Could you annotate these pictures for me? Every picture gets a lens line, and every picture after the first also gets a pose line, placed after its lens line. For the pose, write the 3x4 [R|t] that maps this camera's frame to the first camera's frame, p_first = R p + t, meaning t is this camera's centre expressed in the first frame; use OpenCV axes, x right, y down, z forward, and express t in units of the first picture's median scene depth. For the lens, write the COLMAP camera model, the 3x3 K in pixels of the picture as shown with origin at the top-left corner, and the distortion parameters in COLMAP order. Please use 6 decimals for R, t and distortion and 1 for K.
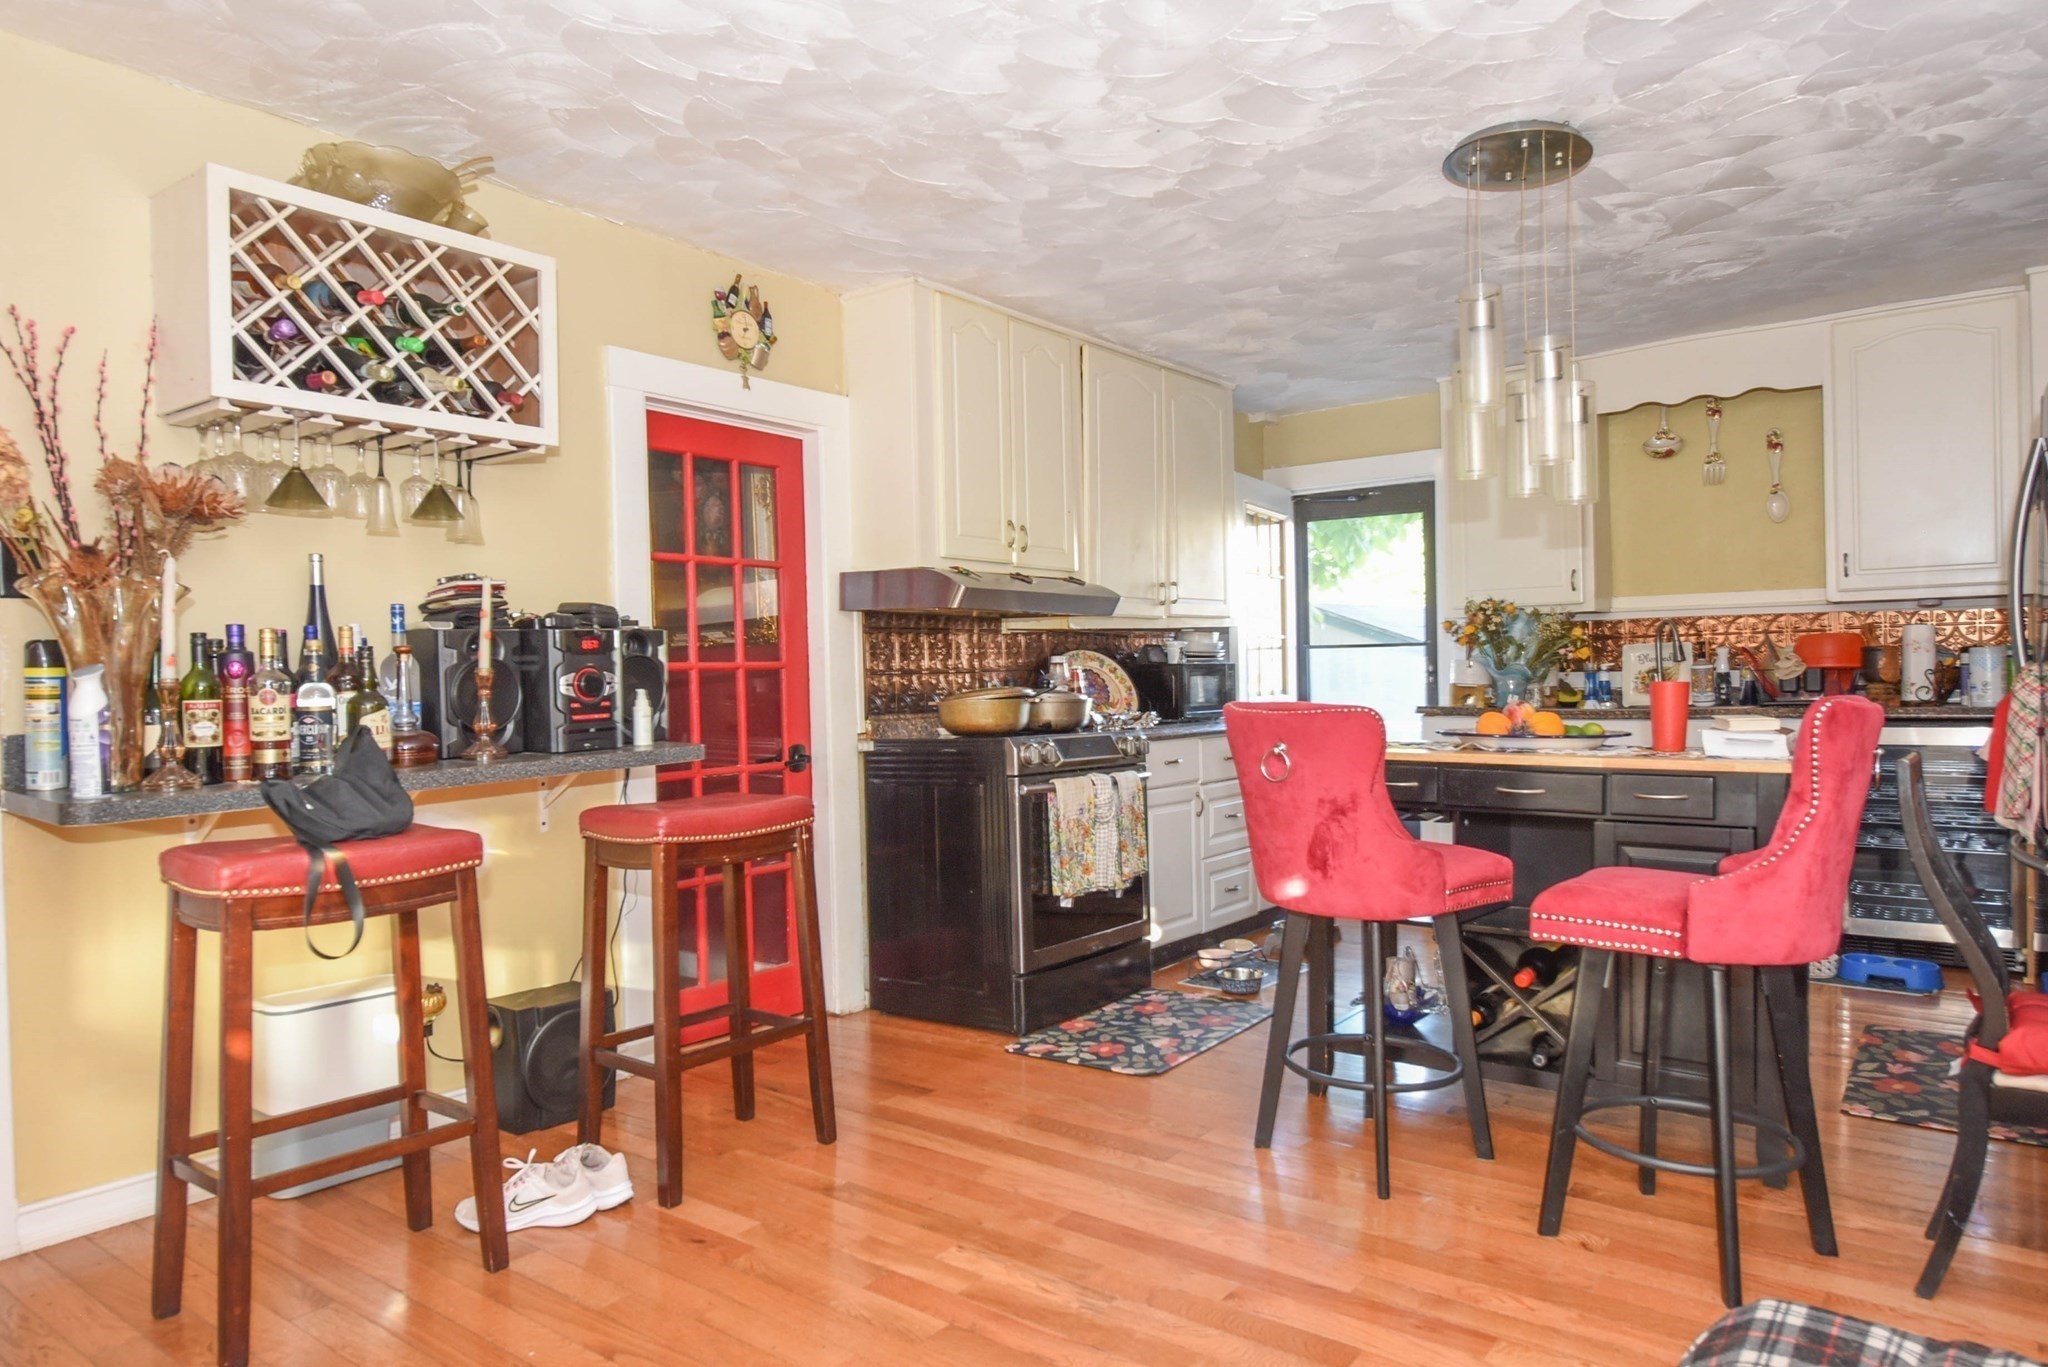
lens RADIAL K [[1276.0, 0, 1024.6], [0, 1276.0, 678.1], [0, 0, 1]] dist [-0.000042, -0.001049]
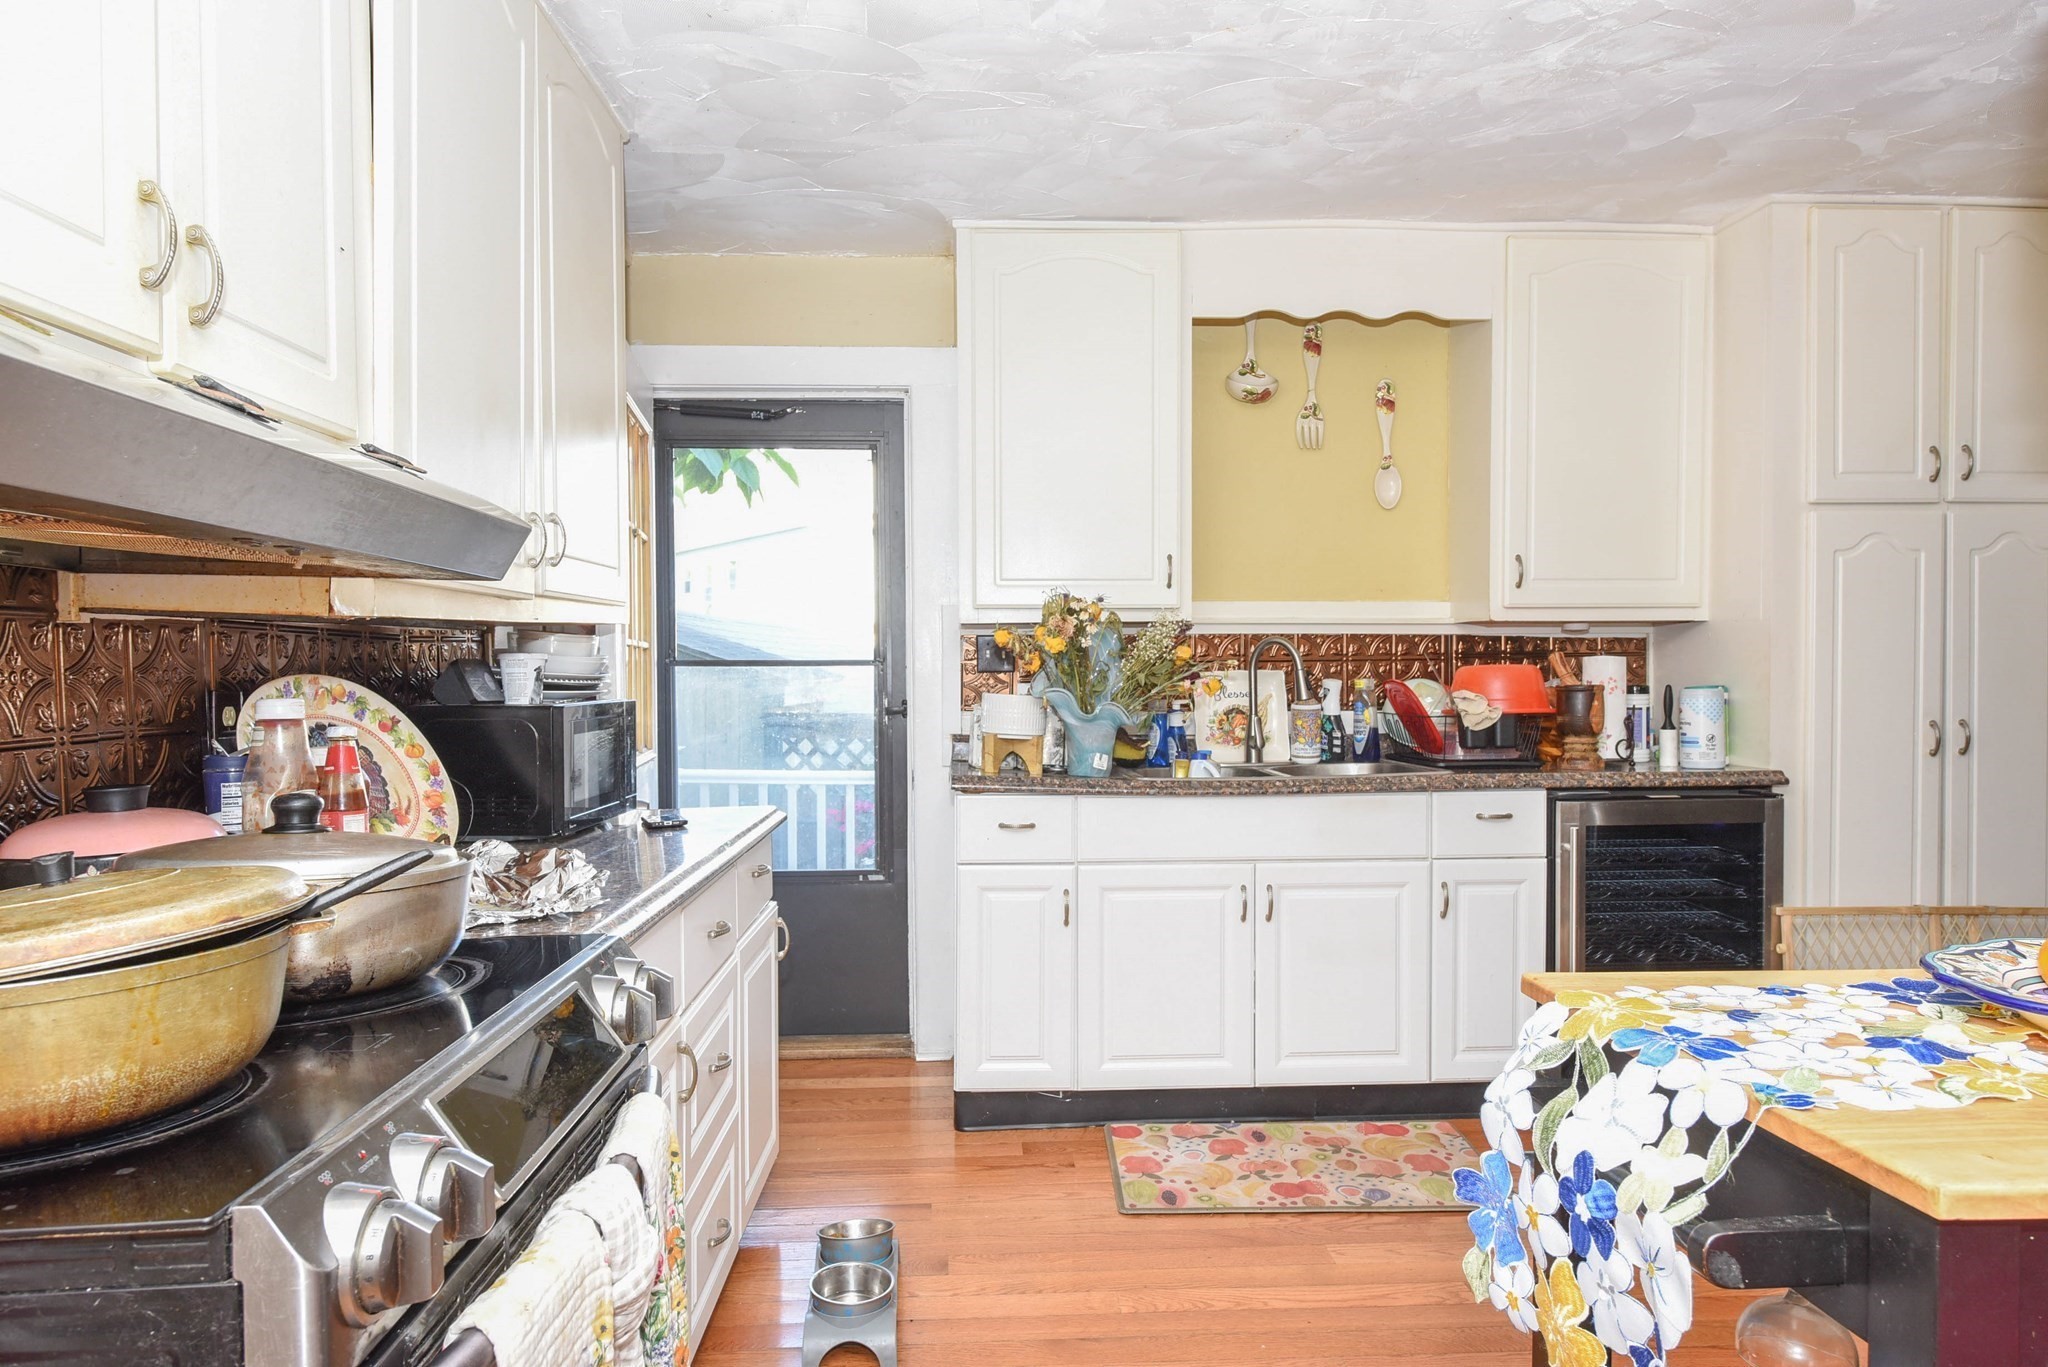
lens RADIAL K [[1276.0, 0, 1033.8], [0, 1276.0, 677.4], [0, 0, 1]] dist [-0.000042, -0.001049]
pose [[0.761201, 0.009199, 0.648451, -0.038922], [-0.006324, 0.999957, -0.006762, -0.021962], [-0.648486, 0.001047, 0.761226, 0.643820]]
